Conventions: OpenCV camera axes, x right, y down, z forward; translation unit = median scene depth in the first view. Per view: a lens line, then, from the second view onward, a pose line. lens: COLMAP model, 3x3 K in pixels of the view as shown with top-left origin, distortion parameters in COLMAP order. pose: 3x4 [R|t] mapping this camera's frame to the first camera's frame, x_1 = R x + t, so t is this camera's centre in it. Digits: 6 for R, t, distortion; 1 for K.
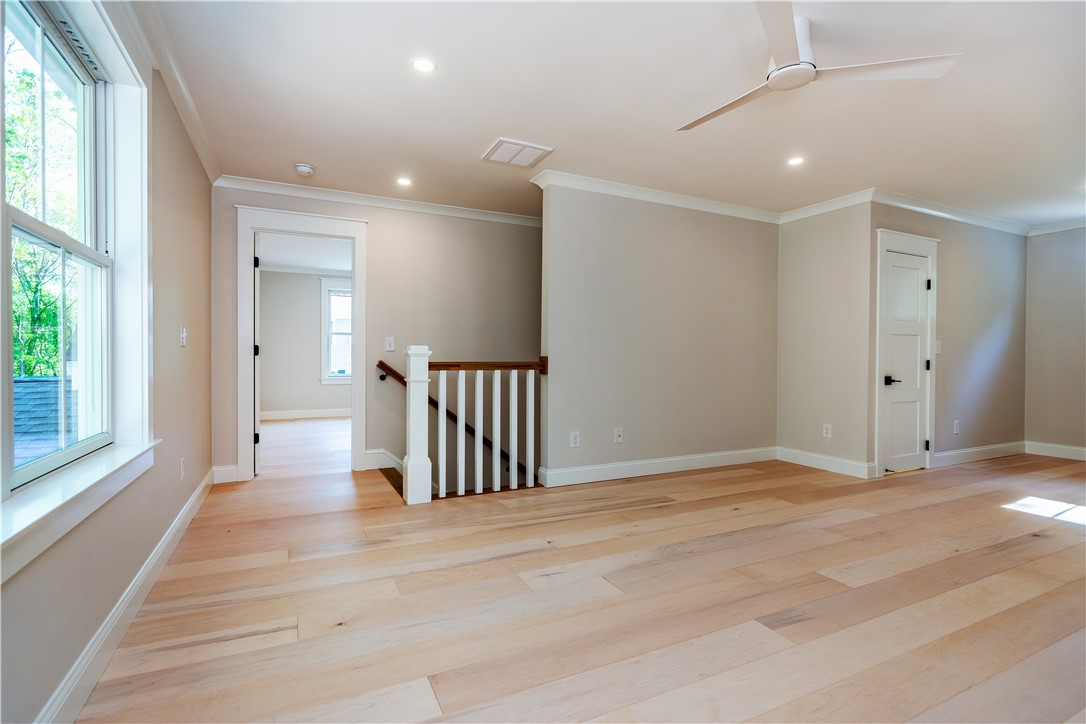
lens RADIAL K [[494.9, 0, 537.1], [0, 494.9, 362.3], [0, 0, 1]] dist [-0.005341, 0.002063]
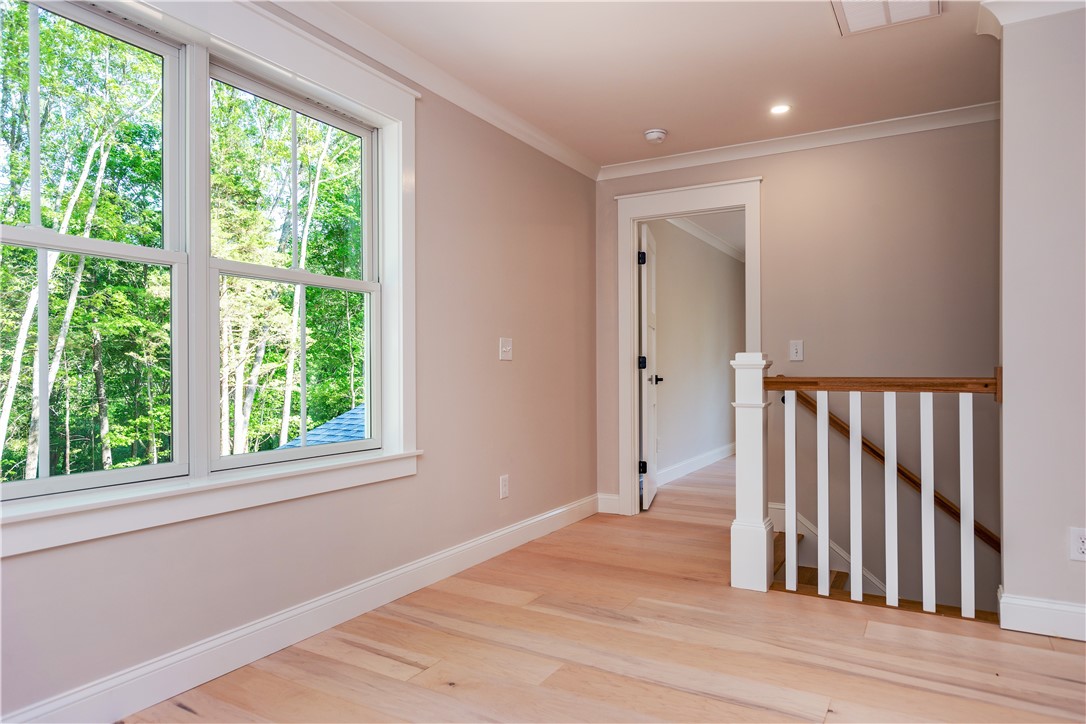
lens RADIAL K [[681.5, 0, 540.0], [0, 681.5, 362.9], [0, 0, 1]] dist [0.005520, -0.002301]
pose [[0.577773, -0.012267, -0.816105, 0.386815], [-0.006327, 0.999790, -0.019507, 0.000730], [0.816173, 0.016434, 0.577574, 0.260372]]
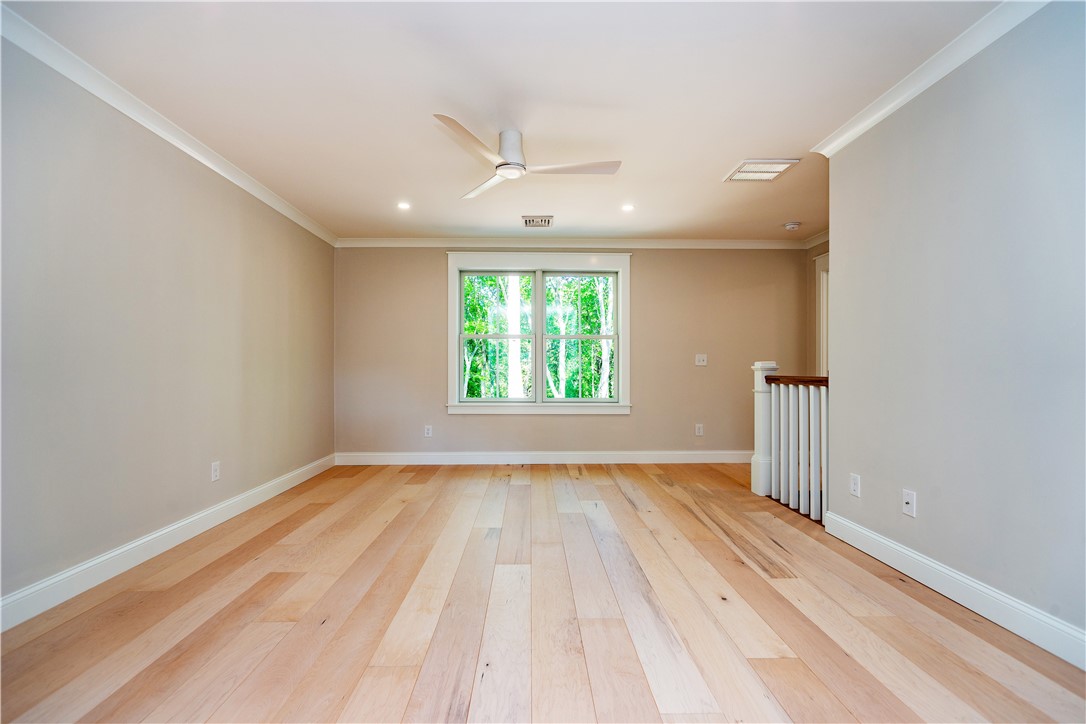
lens RADIAL K [[494.9, 0, 536.1], [0, 494.9, 364.0], [0, 0, 1]] dist [-0.005341, 0.002063]
pose [[-0.401794, -0.012602, -0.915643, 1.190821], [-0.016252, 0.999846, -0.006630, -0.012933], [0.915586, 0.012217, -0.401937, 1.095914]]
